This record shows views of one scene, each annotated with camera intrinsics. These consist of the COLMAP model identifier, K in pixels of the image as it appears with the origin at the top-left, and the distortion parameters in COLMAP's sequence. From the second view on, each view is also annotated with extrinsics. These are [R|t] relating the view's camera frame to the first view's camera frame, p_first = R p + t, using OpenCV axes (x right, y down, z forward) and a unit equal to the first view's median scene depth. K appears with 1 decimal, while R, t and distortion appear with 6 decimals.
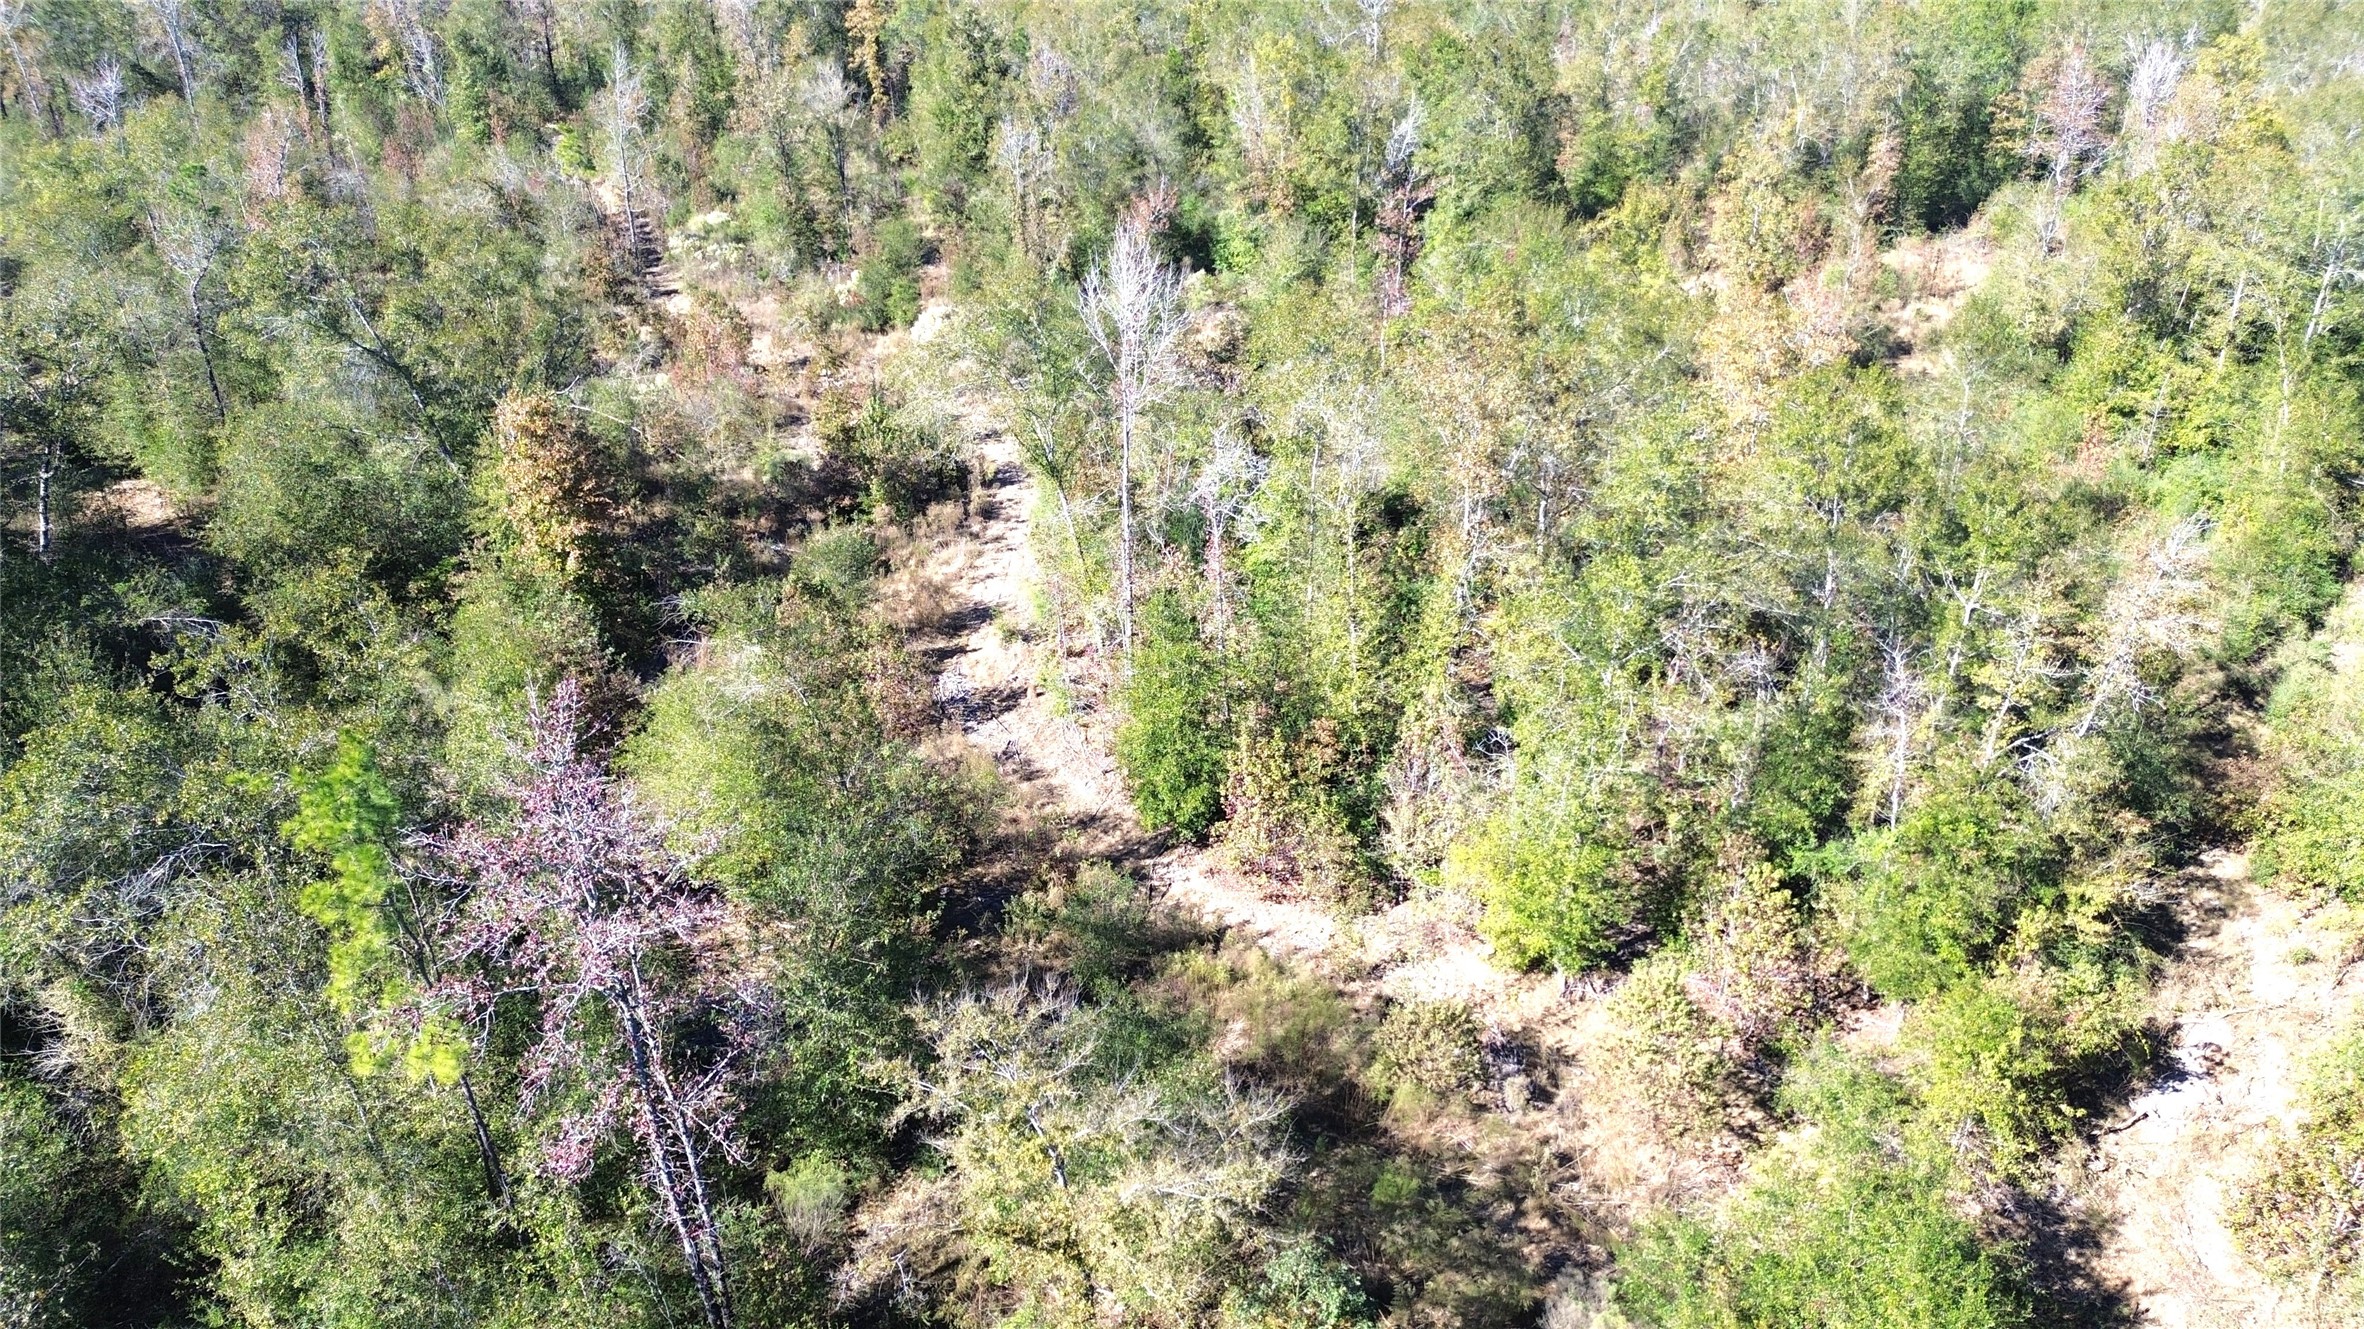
lens RADIAL K [[1644.4, 0, 1186.6], [0, 1644.4, 671.5], [0, 0, 1]] dist [0.037330, -0.036039]
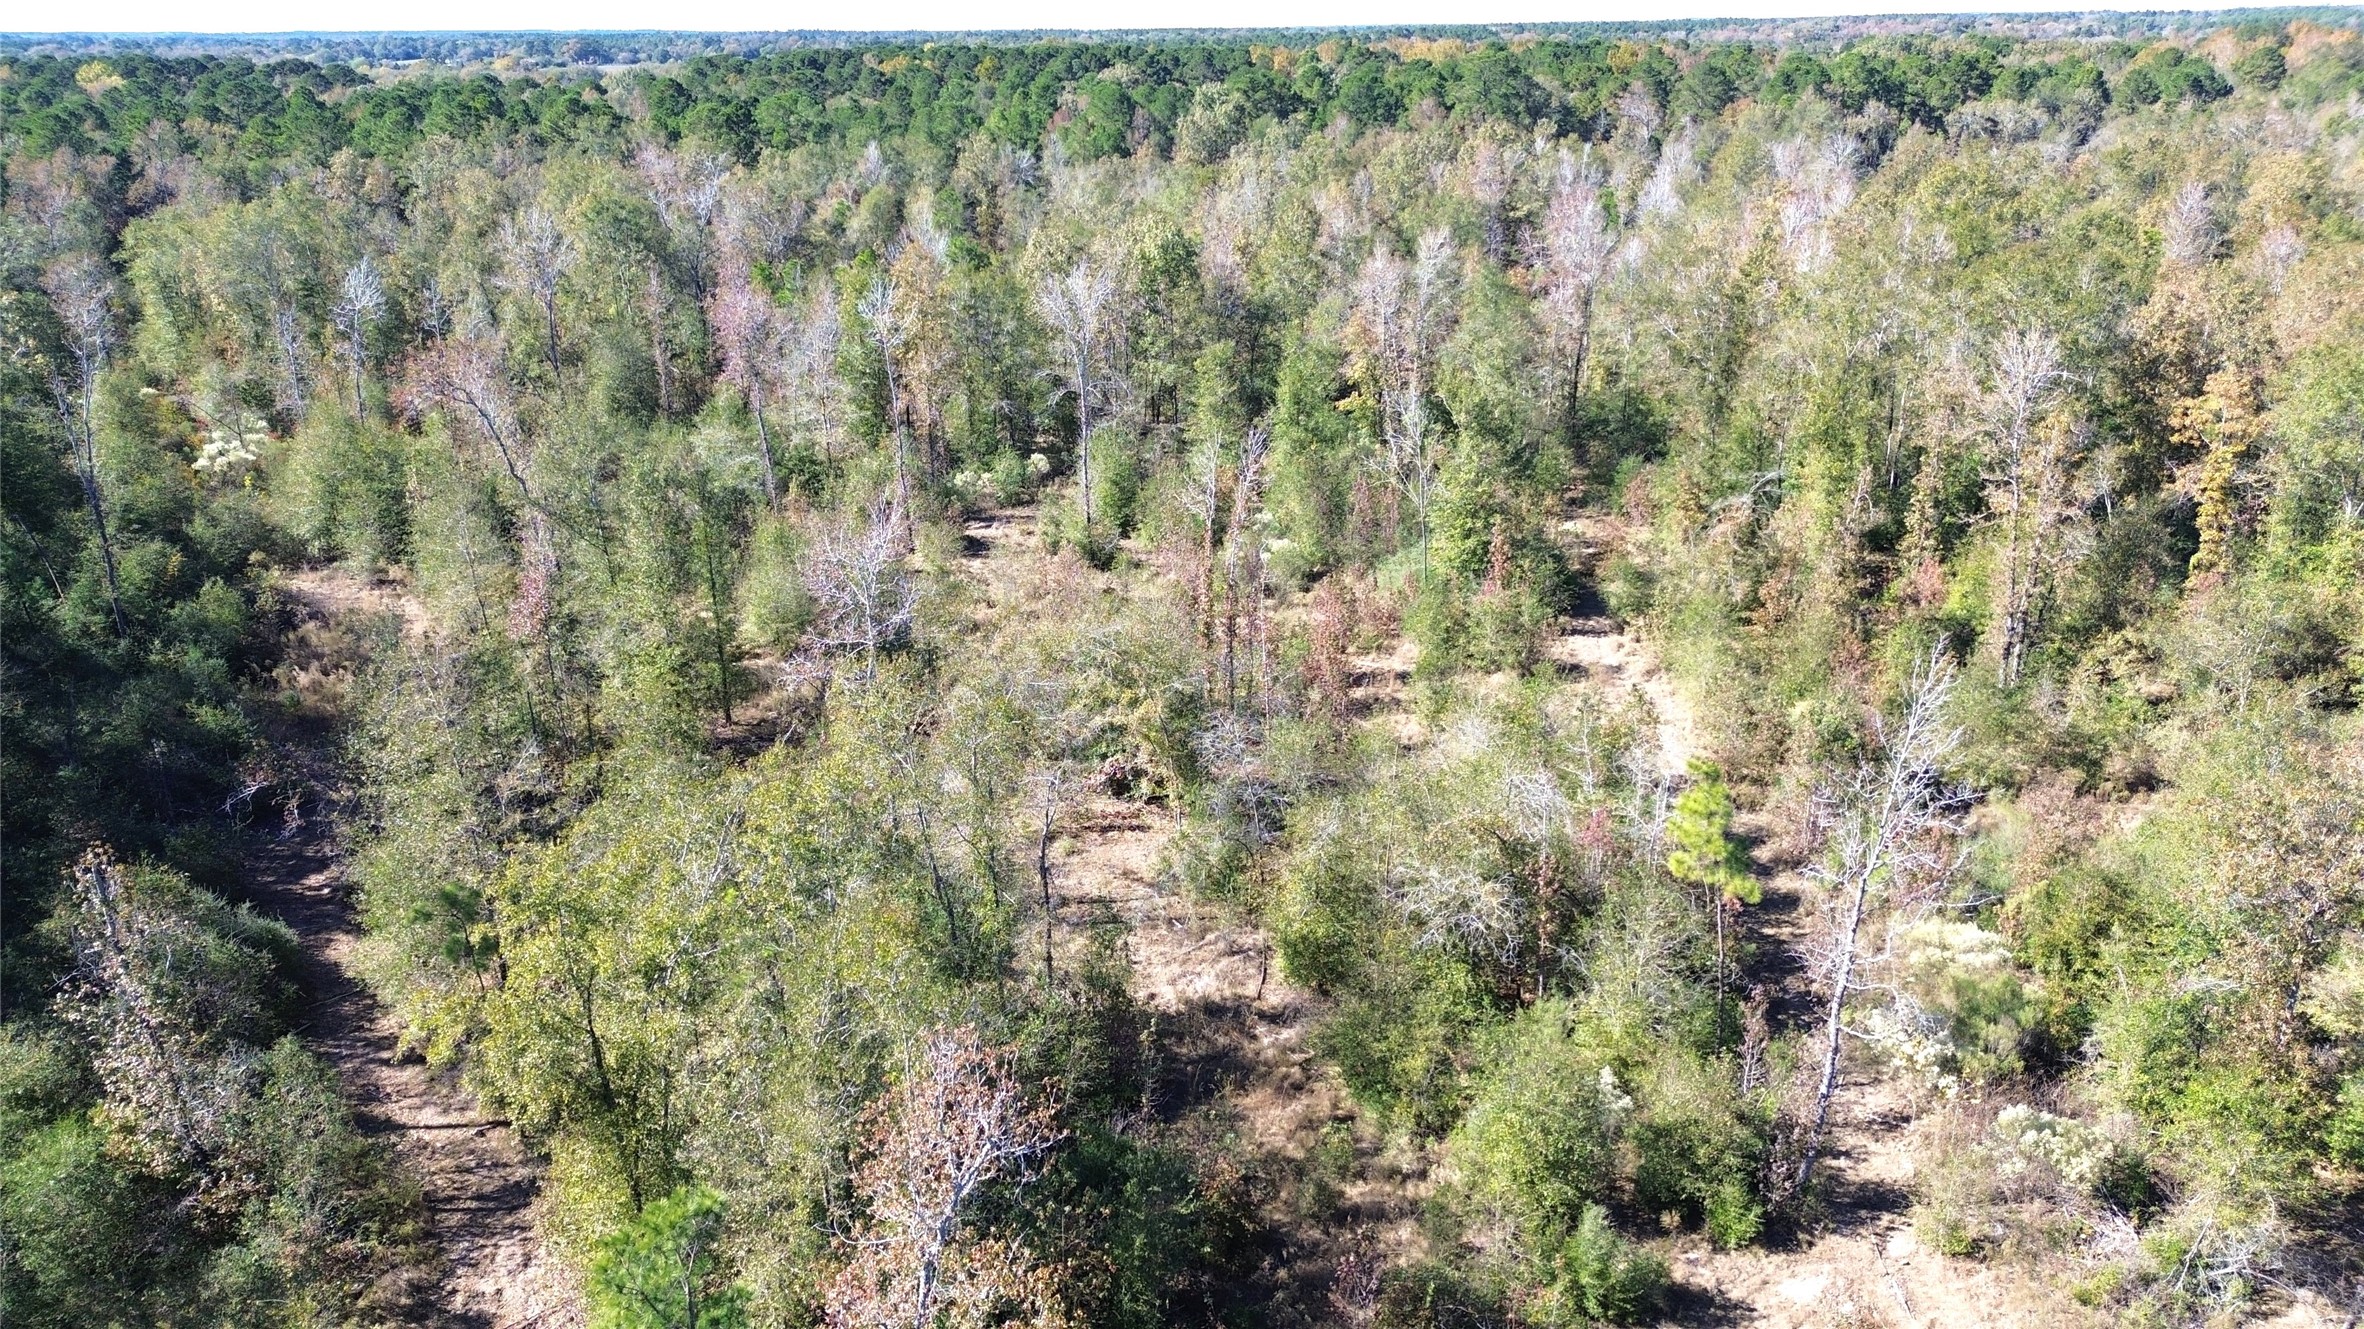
lens RADIAL K [[1644.4, 0, 1193.1], [0, 1644.4, 668.9], [0, 0, 1]] dist [0.037330, -0.036039]
pose [[0.864717, 0.171673, -0.472009, -0.548990], [-0.223845, 0.973003, -0.056195, -0.560938], [0.449619, 0.154250, 0.879801, 1.062780]]
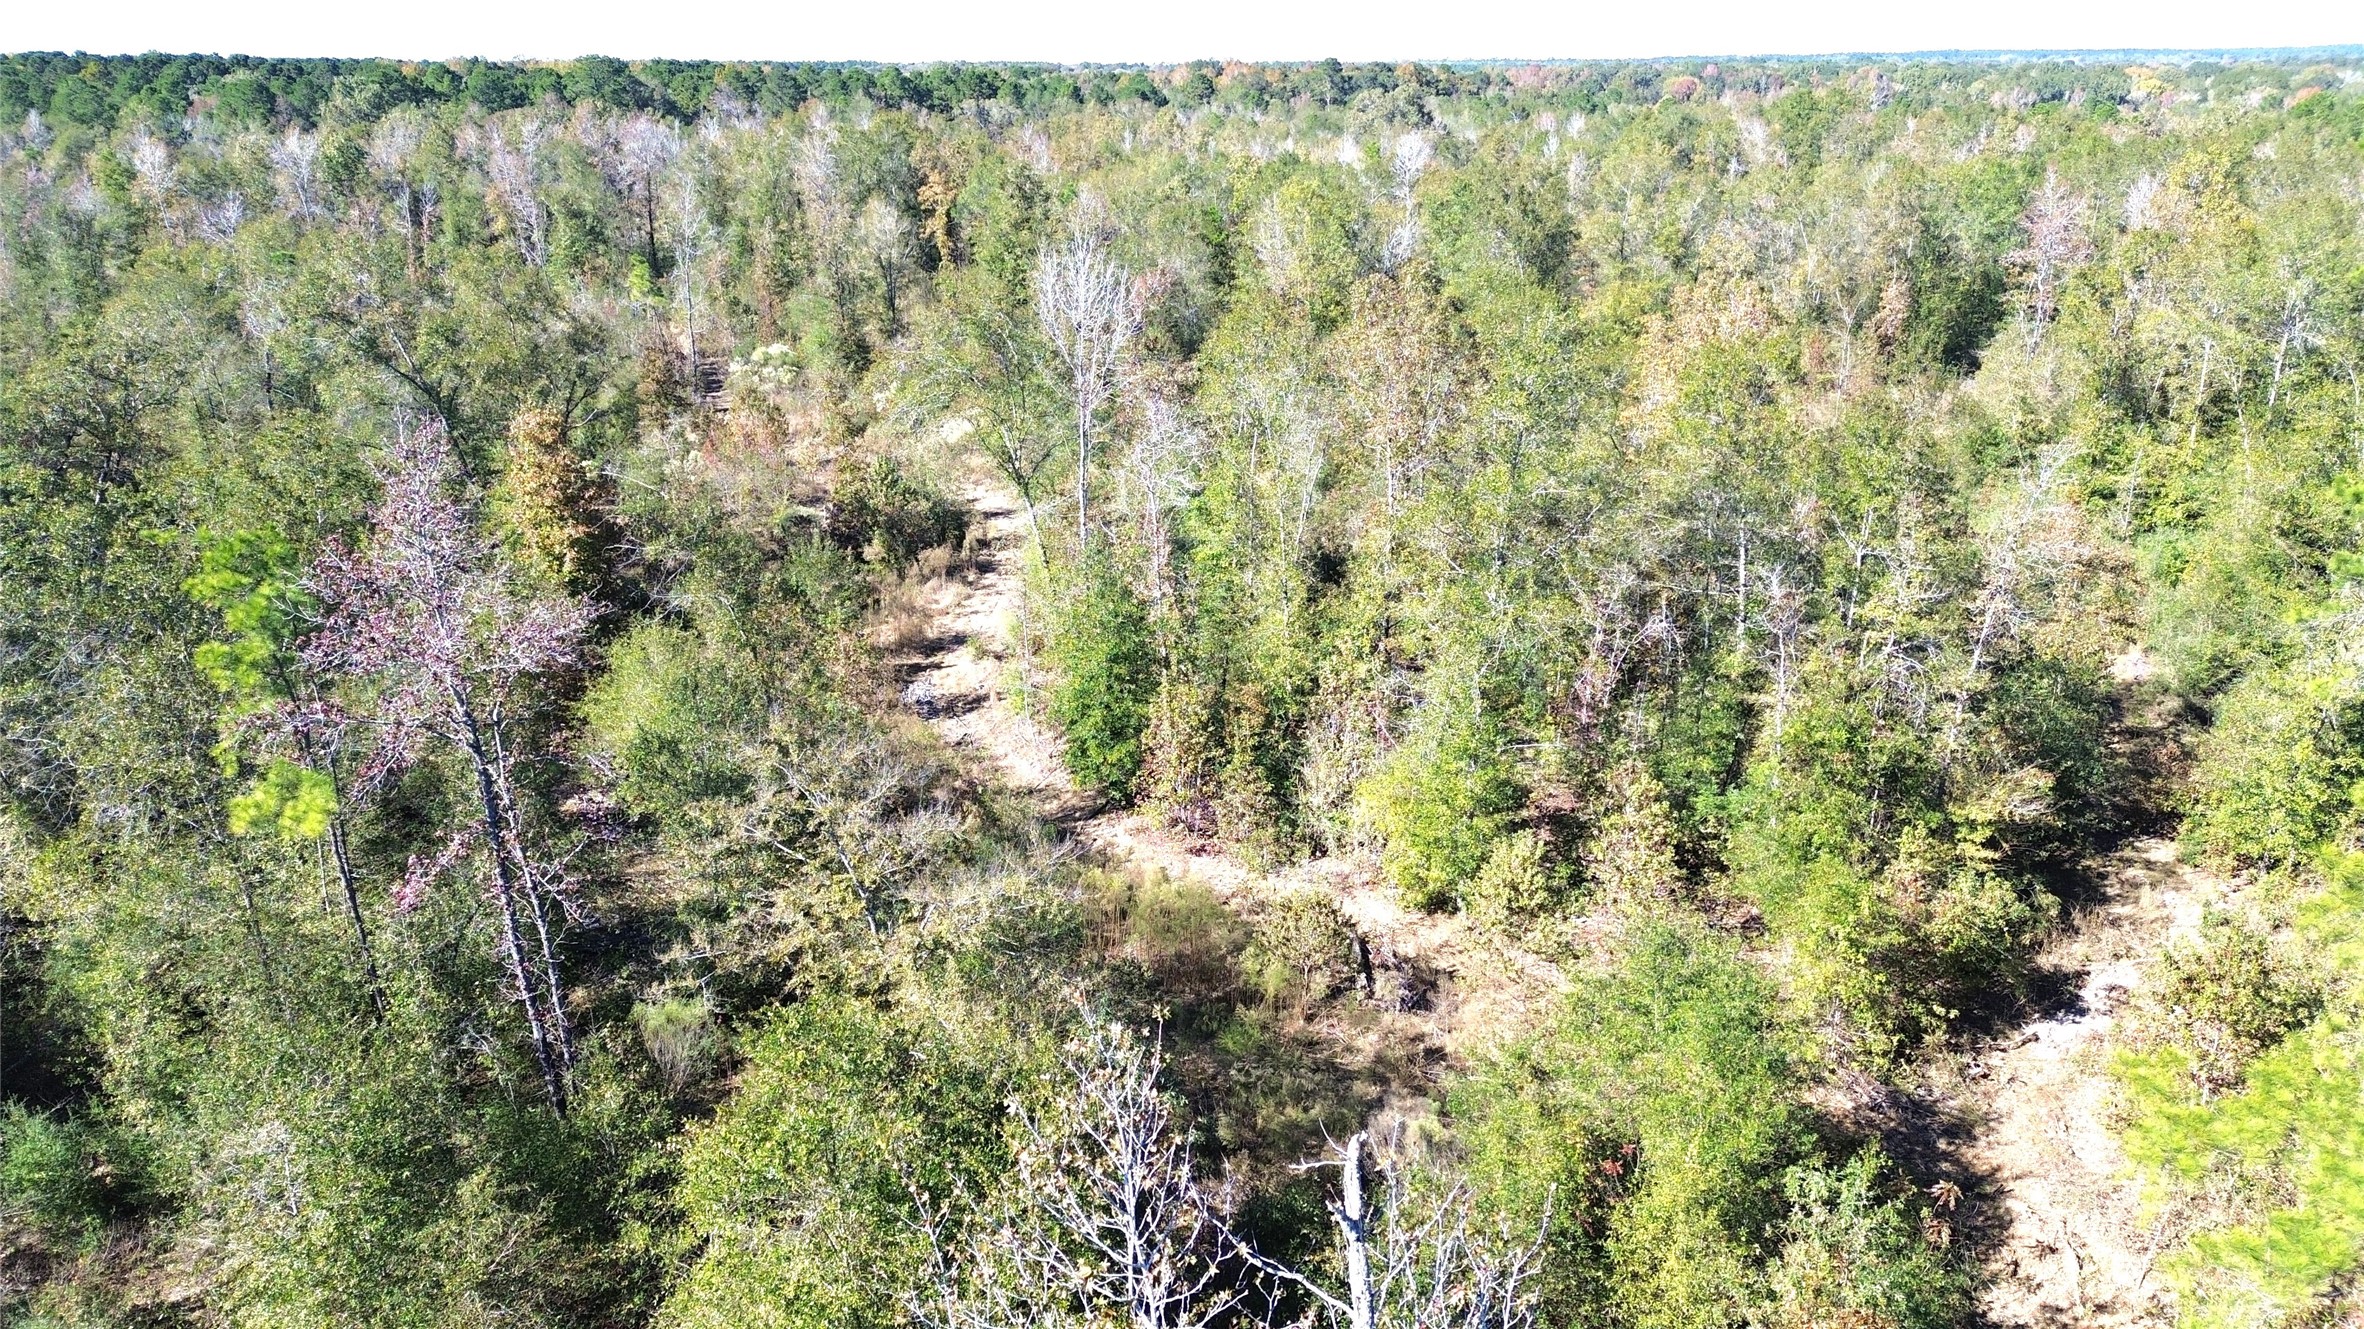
lens RADIAL K [[1644.4, 0, 1187.8], [0, 1644.4, 669.6], [0, 0, 1]] dist [0.037330, -0.036039]
pose [[0.998324, 0.021472, -0.053740, 0.082763], [-0.028635, 0.990254, -0.136297, 0.134151], [0.050290, 0.137607, 0.989209, -0.018214]]
